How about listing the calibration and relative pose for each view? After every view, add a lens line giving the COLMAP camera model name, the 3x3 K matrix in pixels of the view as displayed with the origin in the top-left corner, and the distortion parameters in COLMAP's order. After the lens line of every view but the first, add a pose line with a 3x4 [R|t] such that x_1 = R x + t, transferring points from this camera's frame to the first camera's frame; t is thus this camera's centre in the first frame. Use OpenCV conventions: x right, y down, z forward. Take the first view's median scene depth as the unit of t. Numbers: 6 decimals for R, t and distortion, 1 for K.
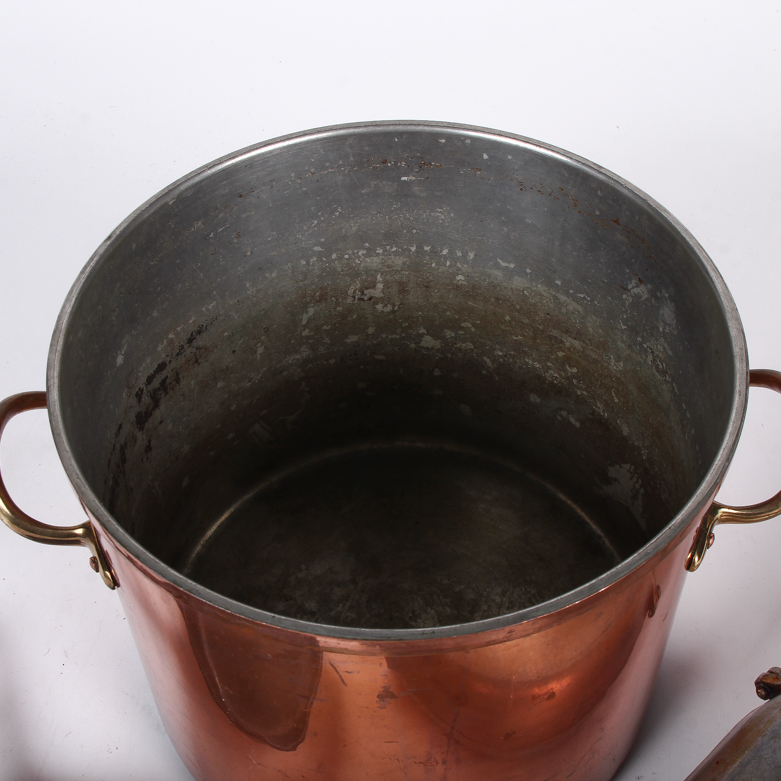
lens RADIAL K [[1331.2, 0, 392.1], [0, 1331.2, 390.5], [0, 0, 1]] dist [-0.086610, 0.000000]
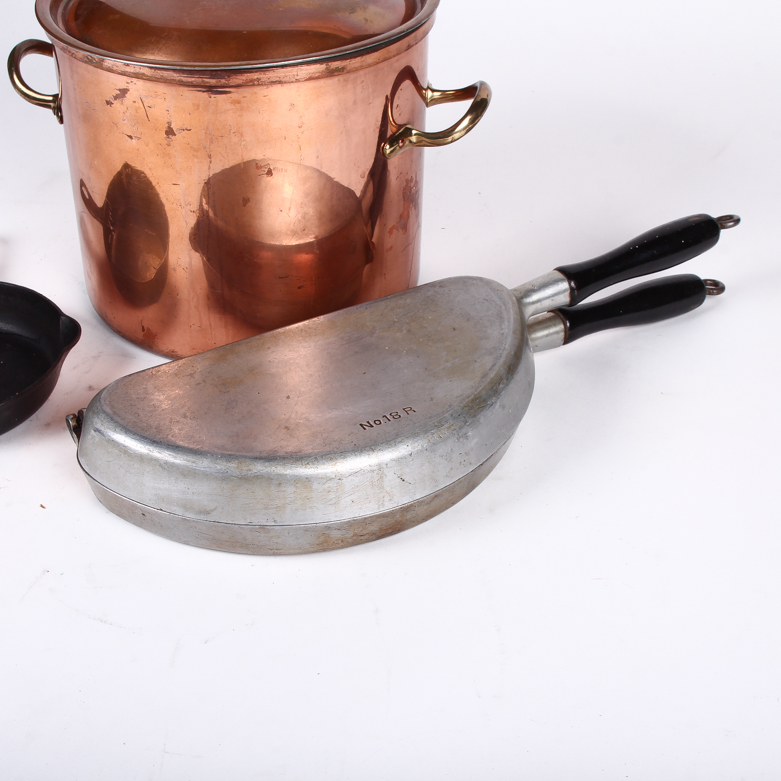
lens RADIAL K [[1331.2, 0, 386.4], [0, 1331.2, 384.7], [0, 0, 1]] dist [-0.086610, 0.000000]
pose [[0.969782, 0.169505, -0.175472, 0.561549], [-0.206306, 0.953676, -0.218951, 0.762621], [0.130230, 0.248536, 0.959828, -0.519795]]
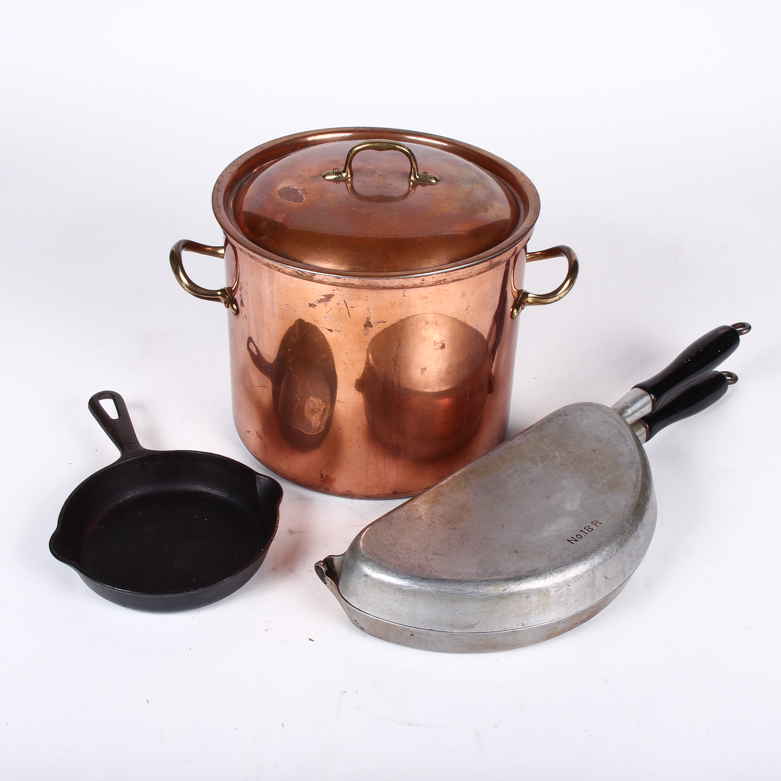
lens RADIAL K [[1331.2, 0, 392.4], [0, 1331.2, 393.4], [0, 0, 1]] dist [-0.086610, 0.000000]
pose [[0.998549, 0.047058, 0.026187, -0.013892], [-0.039291, 0.969149, -0.243323, 0.759651], [-0.036829, 0.241941, 0.969592, -0.990430]]
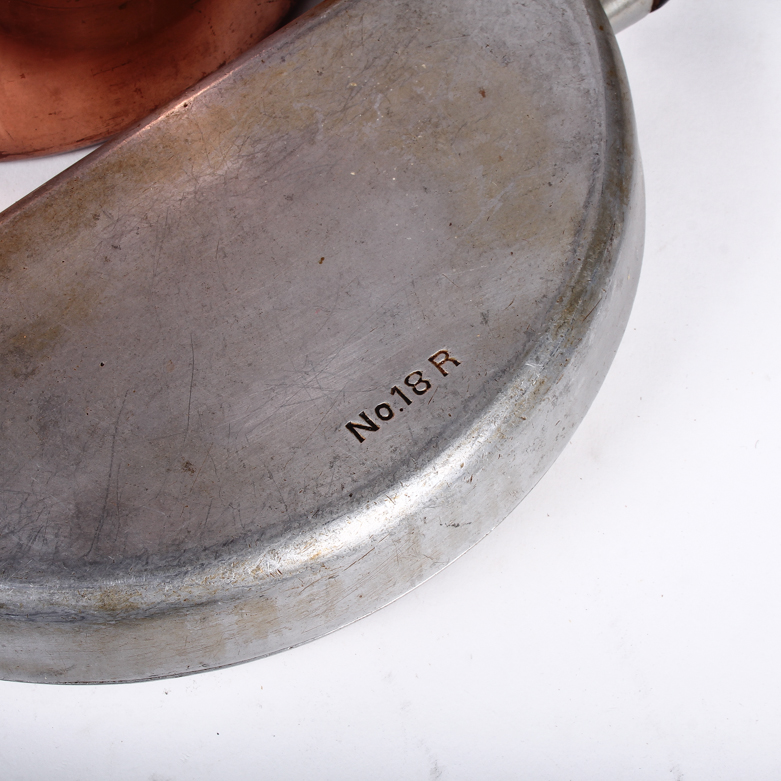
lens RADIAL K [[1331.2, 0, 392.0], [0, 1331.2, 387.6], [0, 0, 1]] dist [-0.086610, 0.000000]
pose [[0.997865, 0.063884, 0.013545, 0.301863], [-0.065255, 0.967391, 0.244738, 0.319041], [0.002531, -0.245100, 0.969495, 0.241763]]
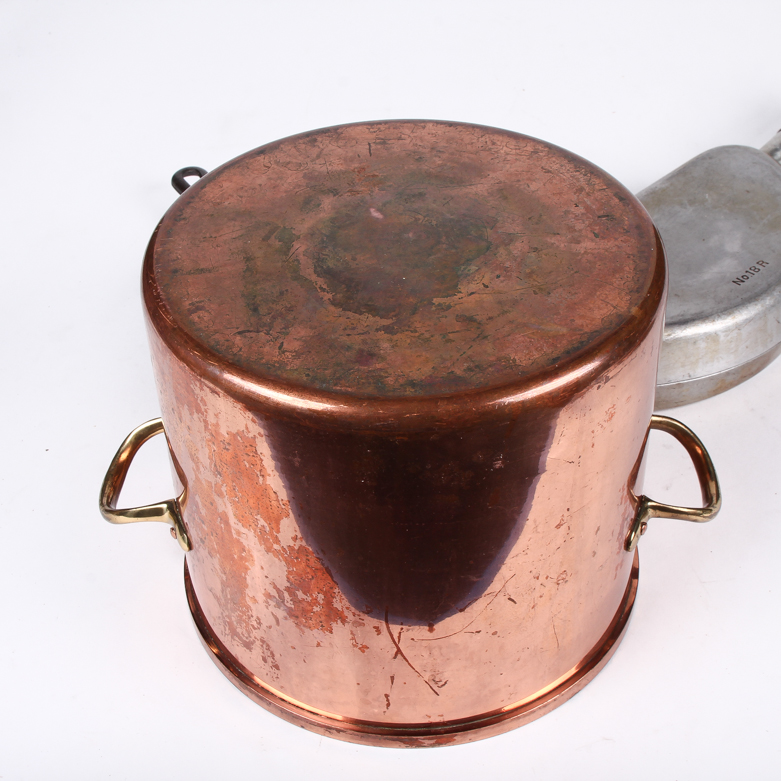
lens RADIAL K [[1331.2, 0, 390.4], [0, 1331.2, 391.4], [0, 0, 1]] dist [-0.086610, 0.000000]
pose [[0.999998, -0.001319, -0.001153, -0.132812], [0.001117, 0.987085, -0.160193, 0.892654], [0.001350, 0.160191, 0.987085, -0.738414]]
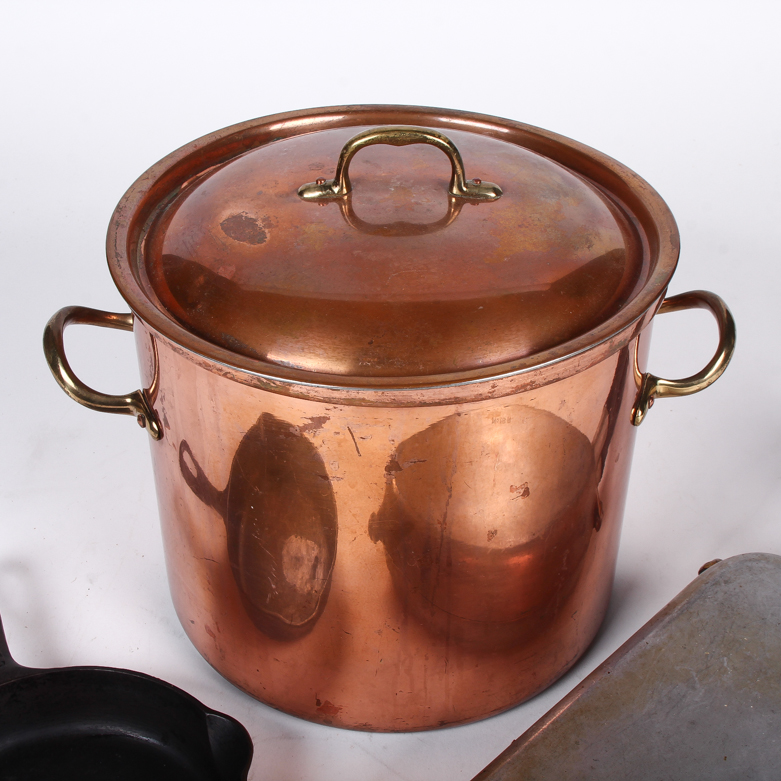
lens RADIAL K [[1331.2, 0, 391.8], [0, 1331.2, 387.5], [0, 0, 1]] dist [-0.086610, 0.000000]
pose [[0.999194, 0.007207, 0.039501, -0.046258], [0.002151, 0.972739, -0.231891, 0.379276], [-0.040095, 0.231789, 0.971939, -0.183857]]
